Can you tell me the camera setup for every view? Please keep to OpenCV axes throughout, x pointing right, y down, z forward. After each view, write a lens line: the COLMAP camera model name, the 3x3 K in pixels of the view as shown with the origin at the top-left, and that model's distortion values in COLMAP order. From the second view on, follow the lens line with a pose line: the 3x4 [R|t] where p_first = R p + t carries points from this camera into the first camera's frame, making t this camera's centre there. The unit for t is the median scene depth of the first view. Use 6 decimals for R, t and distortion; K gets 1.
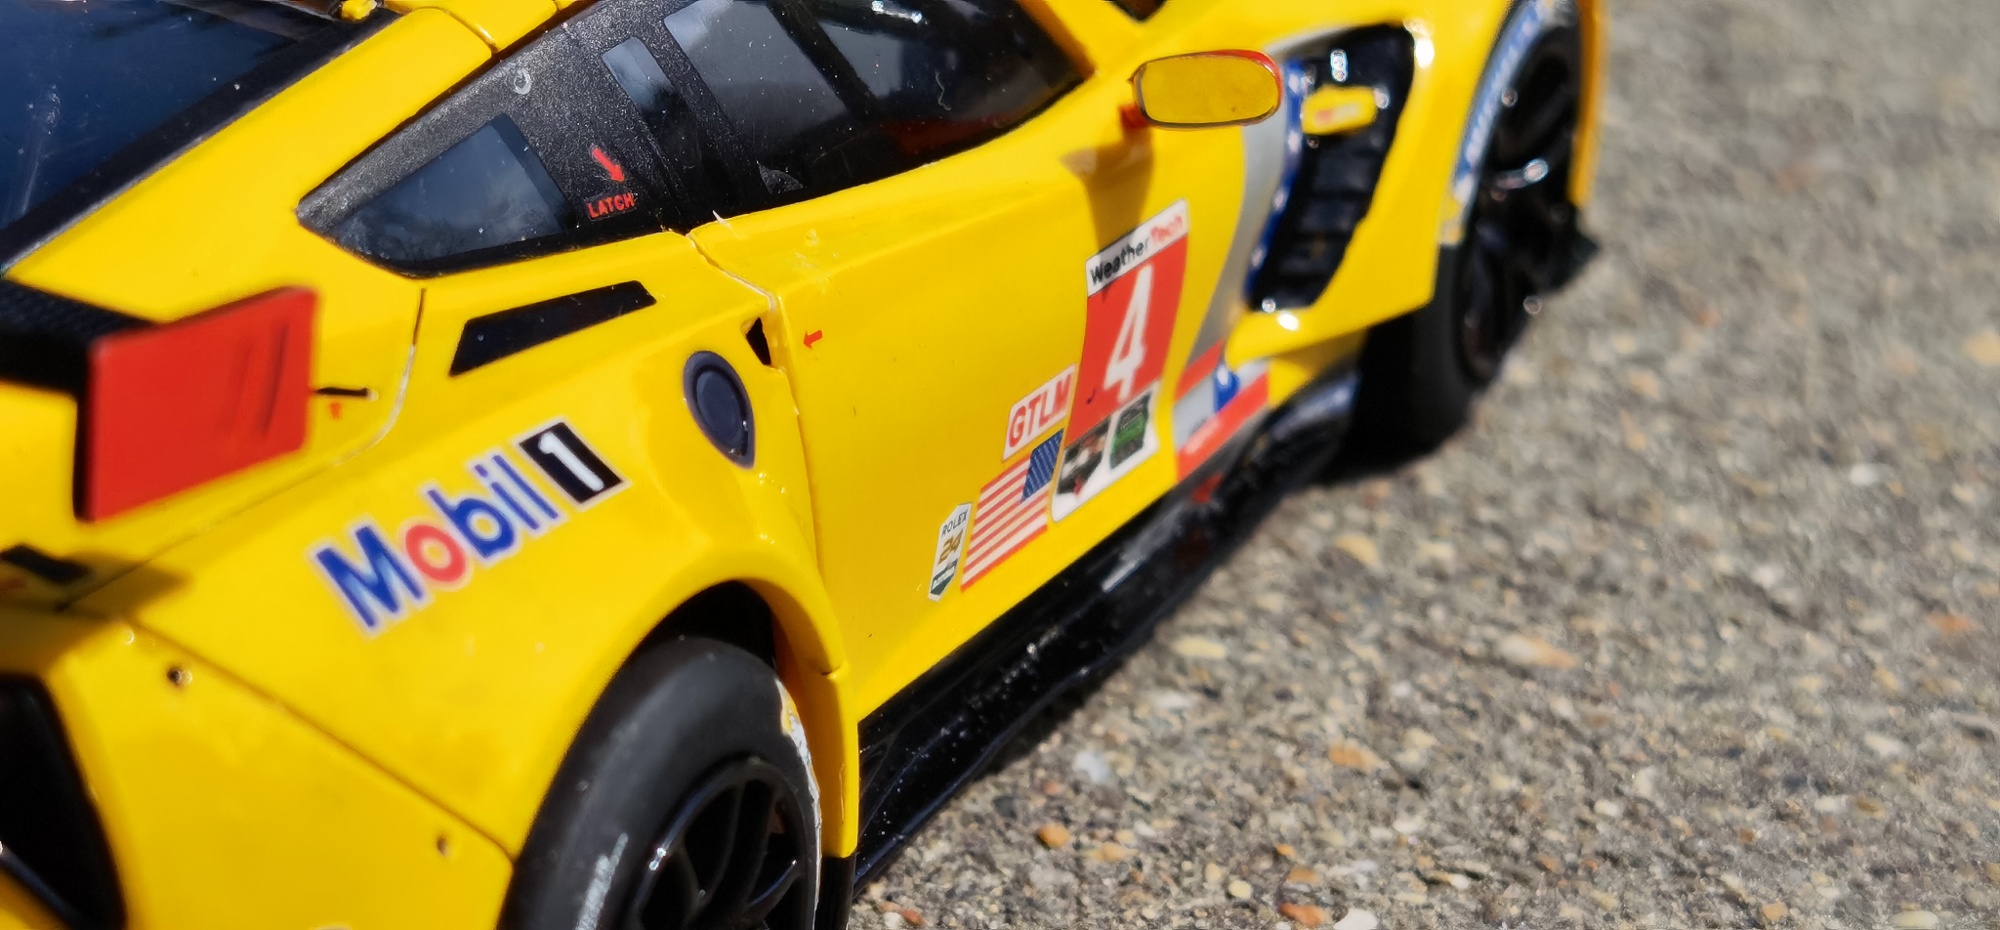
lens RADIAL K [[5081.3, 0, 1000.0], [0, 5081.3, 465.0], [0, 0, 1]] dist [0.555155, -0.172604]
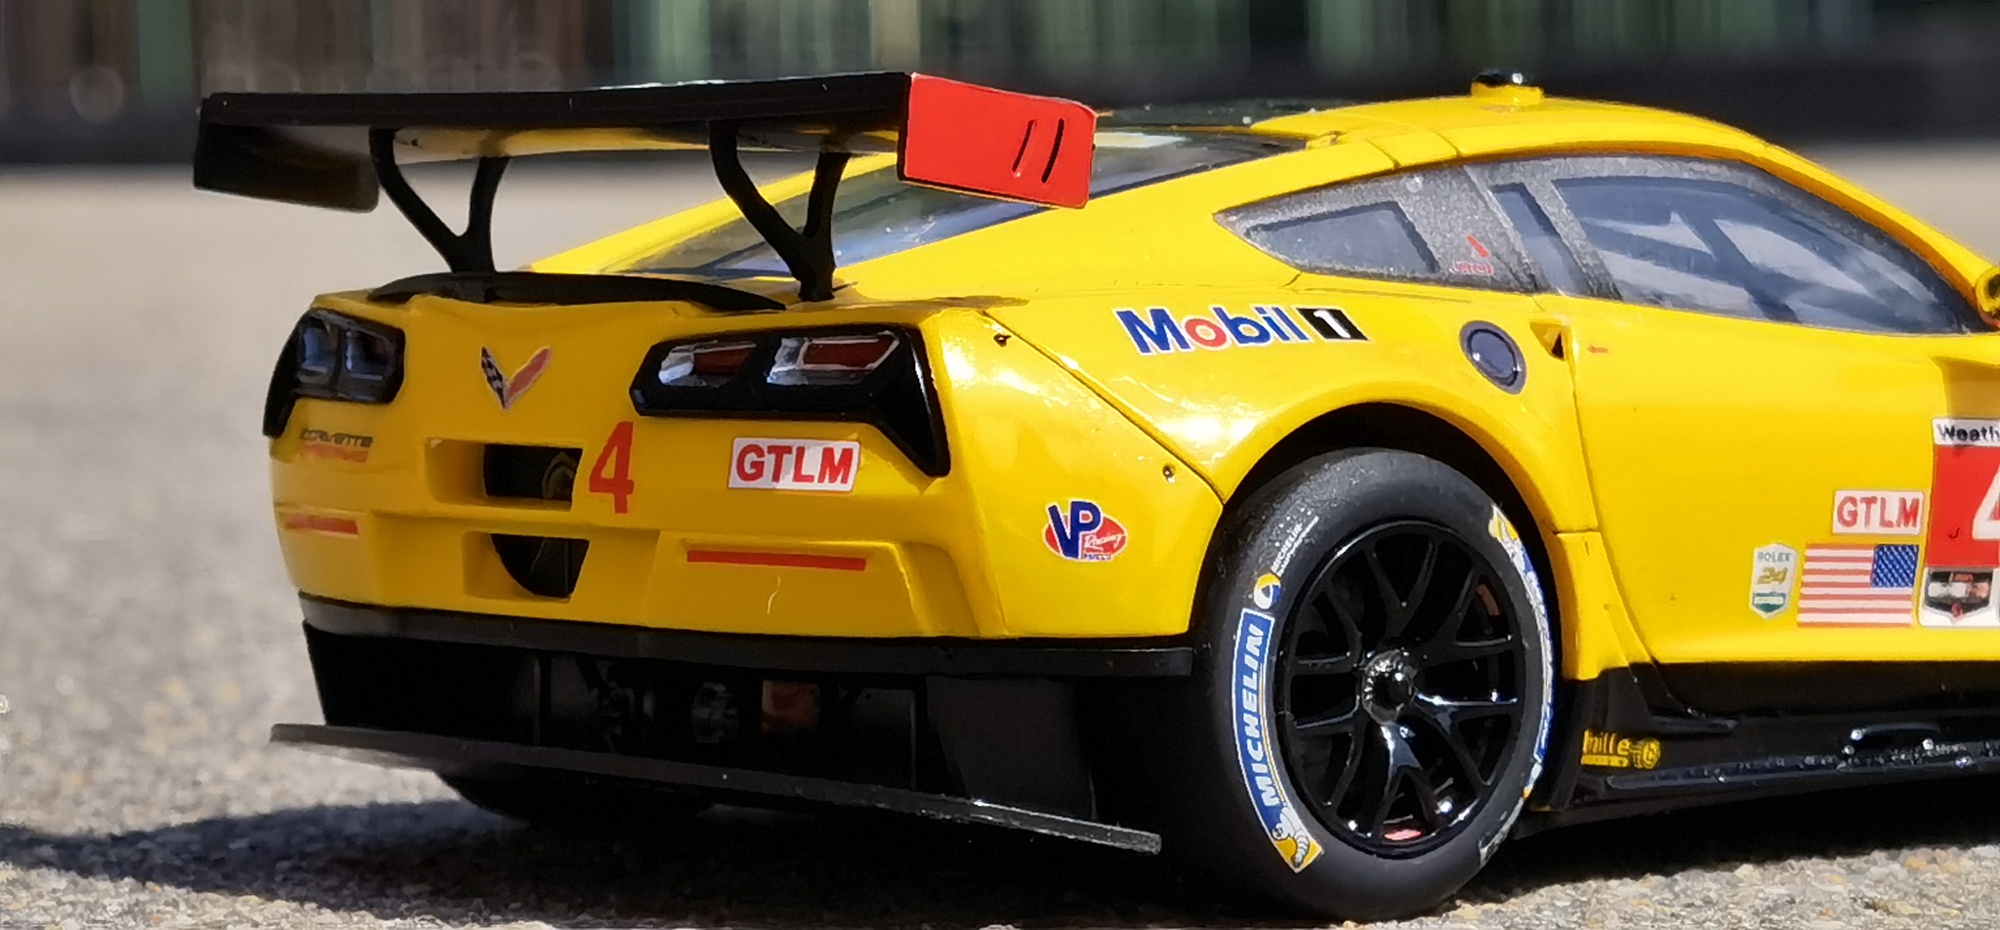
lens RADIAL K [[7135.8, 0, 828.7], [0, 7135.8, 463.6], [0, 0, 1]] dist [0.484982, -3.891646]
pose [[0.880562, -0.050473, -0.471236, 0.766457], [-0.117876, 0.939742, -0.320920, 0.720106], [0.459039, 0.338137, 0.821551, -0.806216]]
